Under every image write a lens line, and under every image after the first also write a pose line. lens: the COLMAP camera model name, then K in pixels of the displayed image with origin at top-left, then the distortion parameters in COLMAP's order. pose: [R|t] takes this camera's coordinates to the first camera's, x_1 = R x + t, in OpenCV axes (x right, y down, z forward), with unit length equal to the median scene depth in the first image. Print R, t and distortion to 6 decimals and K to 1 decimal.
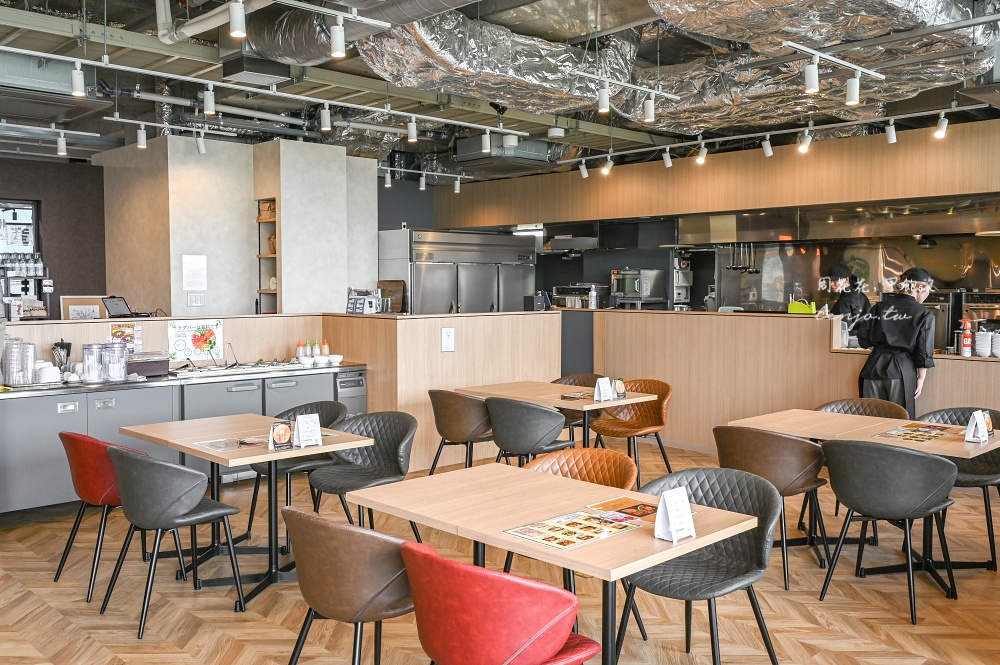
lens RADIAL K [[893.5, 0, 499.2], [0, 893.5, 332.5], [0, 0, 1]] dist [-0.005239, -0.001627]
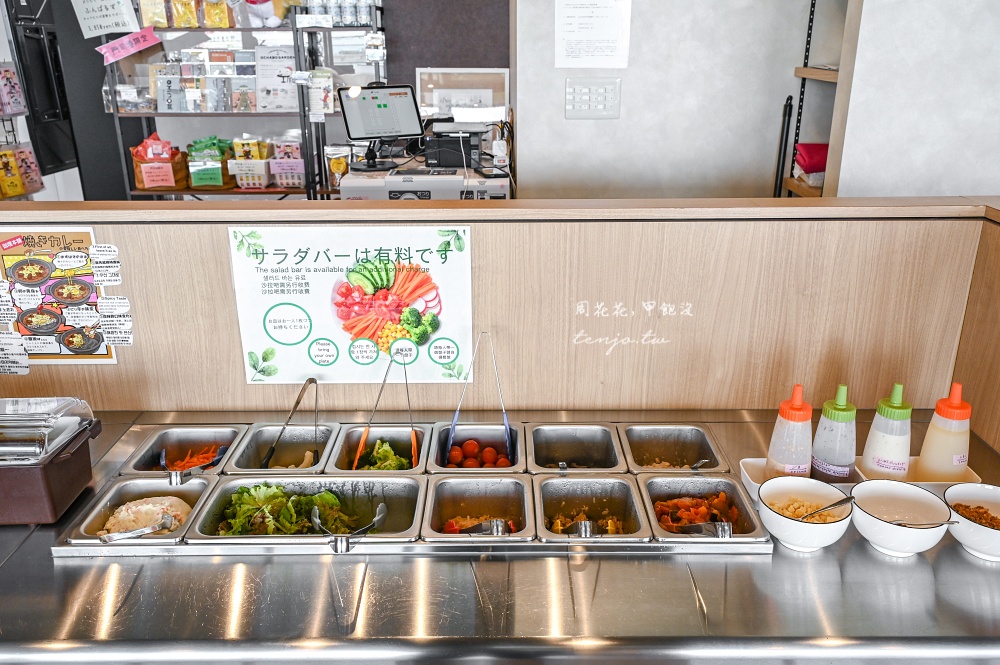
lens RADIAL K [[798.4, 0, 499.6], [0, 798.4, 330.9], [0, 0, 1]] dist [0.008007, 0.004698]
pose [[0.714238, 0.243671, -0.656116, -0.163275], [-0.034185, 0.948465, 0.315032, -0.053998], [0.699068, -0.202578, 0.685760, 0.858317]]
